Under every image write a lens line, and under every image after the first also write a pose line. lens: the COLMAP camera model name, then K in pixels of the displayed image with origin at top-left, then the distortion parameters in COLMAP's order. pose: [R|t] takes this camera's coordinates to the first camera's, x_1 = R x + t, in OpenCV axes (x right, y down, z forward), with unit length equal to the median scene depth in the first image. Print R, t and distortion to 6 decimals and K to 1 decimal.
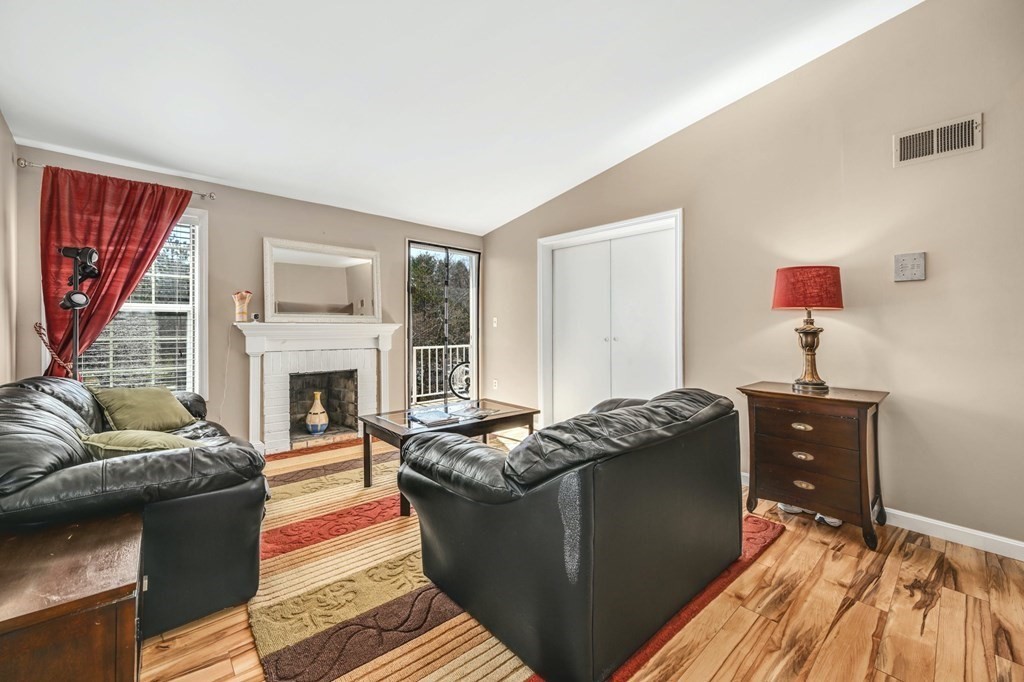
lens RADIAL K [[408.8, 0, 508.5], [0, 408.8, 334.3], [0, 0, 1]] dist [-0.000501, 0.001413]
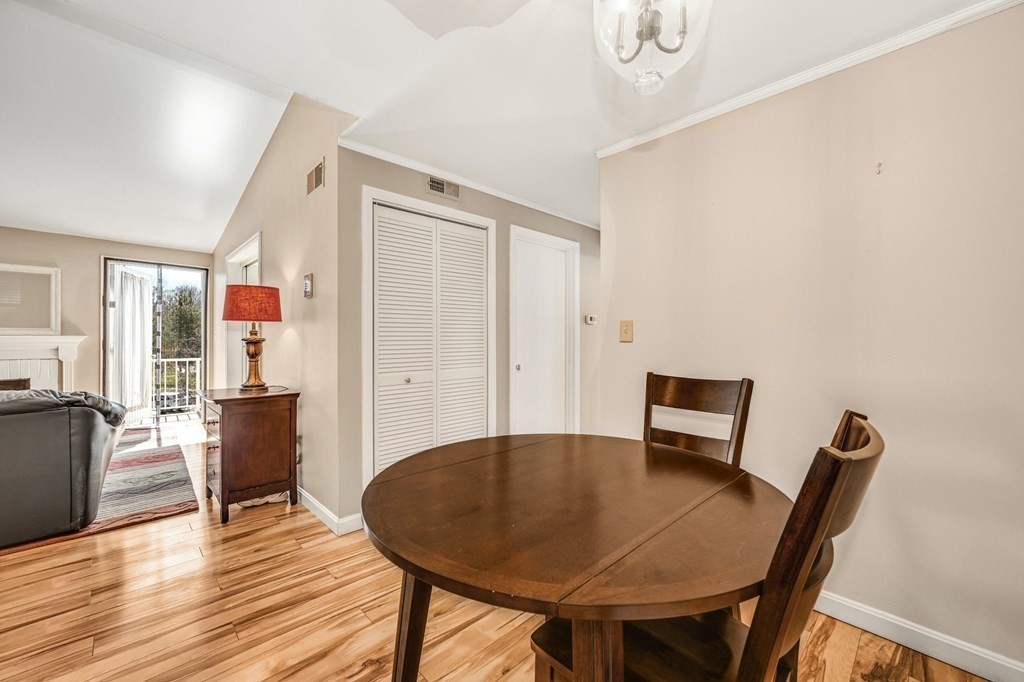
lens RADIAL K [[408.8, 0, 509.8], [0, 408.8, 342.9], [0, 0, 1]] dist [-0.000501, 0.001413]
pose [[0.999096, -0.003773, 0.042345, 1.416939], [0.004197, 0.999942, -0.009944, 0.013117], [-0.042305, 0.010113, 0.999054, -0.198134]]
